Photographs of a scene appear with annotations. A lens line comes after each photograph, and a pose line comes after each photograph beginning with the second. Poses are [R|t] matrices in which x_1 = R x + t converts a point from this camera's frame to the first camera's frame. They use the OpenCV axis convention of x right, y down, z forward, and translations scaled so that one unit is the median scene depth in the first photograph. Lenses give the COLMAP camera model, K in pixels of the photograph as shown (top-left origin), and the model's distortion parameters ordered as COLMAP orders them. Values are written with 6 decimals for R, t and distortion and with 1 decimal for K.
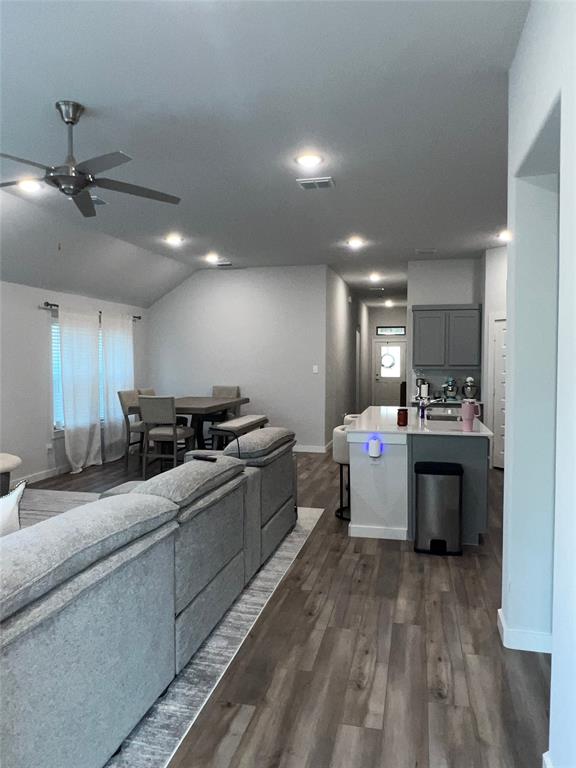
lens RADIAL K [[536.3, 0, 287.2], [0, 536.3, 382.1], [0, 0, 1]] dist [0.011967, 0.008448]
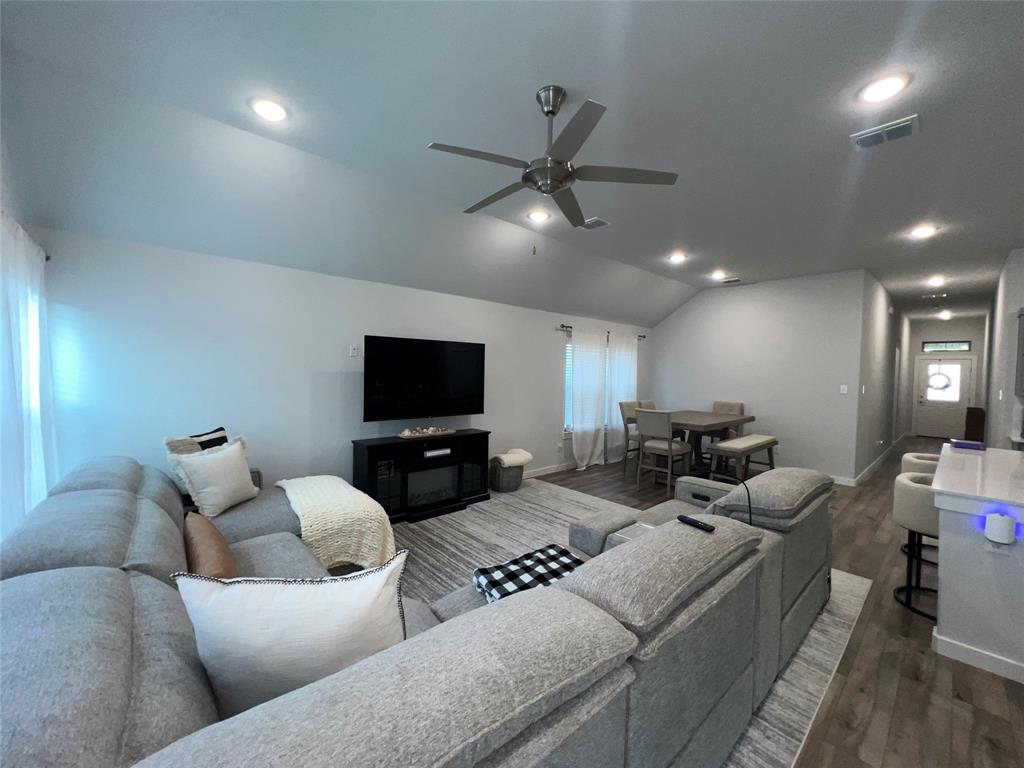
lens RADIAL K [[404.7, 0, 512.3], [0, 404.7, 380.9], [0, 0, 1]] dist [0.001171, -0.001354]
pose [[0.824483, 0.032189, -0.564970, -0.026962], [-0.044813, 0.998959, -0.008483, -0.010613], [0.564109, 0.032312, 0.825068, 0.194663]]
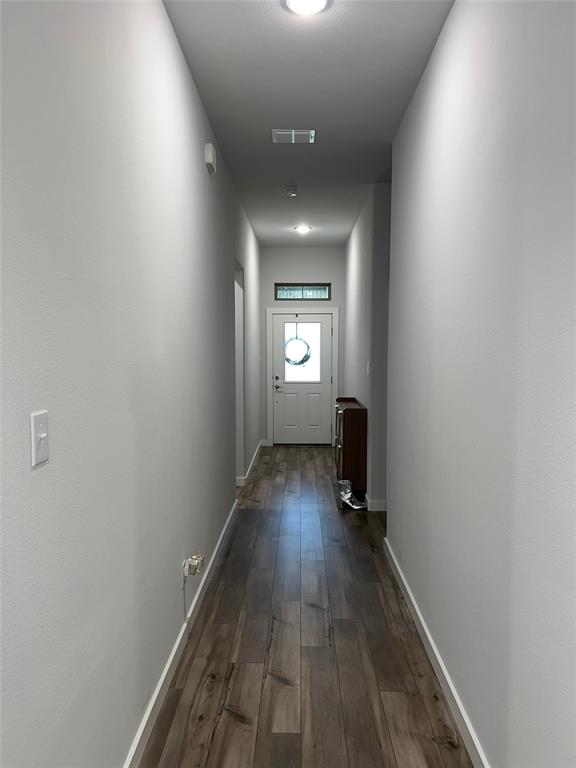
lens RADIAL K [[577.0, 0, 289.2], [0, 577.0, 384.0], [0, 0, 1]] dist [-0.000675, -0.000154]
pose [[0.976912, -0.020159, 0.212690, 0.154351], [0.015274, 0.999581, 0.024585, -0.054449], [-0.213096, -0.020768, 0.976810, 1.158325]]
